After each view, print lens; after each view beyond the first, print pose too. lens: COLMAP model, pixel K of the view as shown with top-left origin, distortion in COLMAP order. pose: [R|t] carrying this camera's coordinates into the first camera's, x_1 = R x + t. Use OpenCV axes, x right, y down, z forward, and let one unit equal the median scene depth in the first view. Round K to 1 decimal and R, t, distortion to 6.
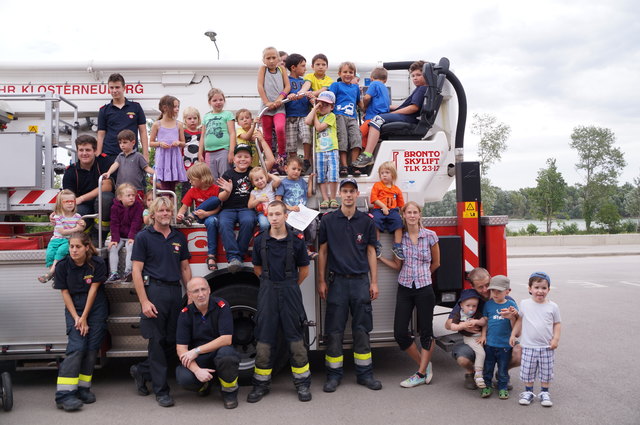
lens RADIAL K [[332.9, 0, 320.0], [0, 332.9, 212.5], [0, 0, 1]] dist [-0.001885, -0.000178]
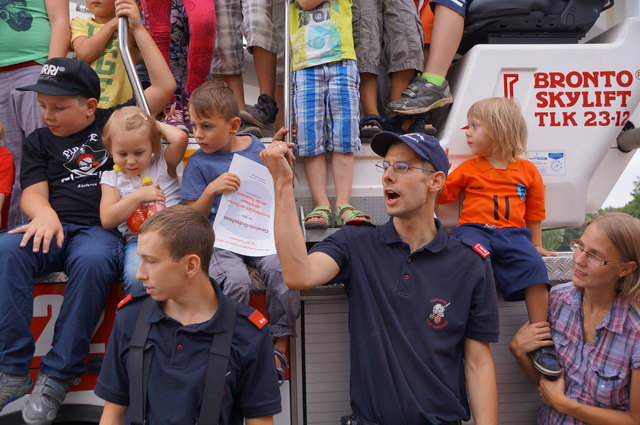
lens RADIAL K [[722.6, 0, 320.0], [0, 722.6, 212.5], [0, 0, 1]] dist [-0.004430, 0.380164]
pose [[0.999273, -0.002007, 0.038077, -0.013711], [0.003974, 0.998658, -0.051642, 0.010972], [-0.037922, 0.051756, 0.997940, 0.236903]]
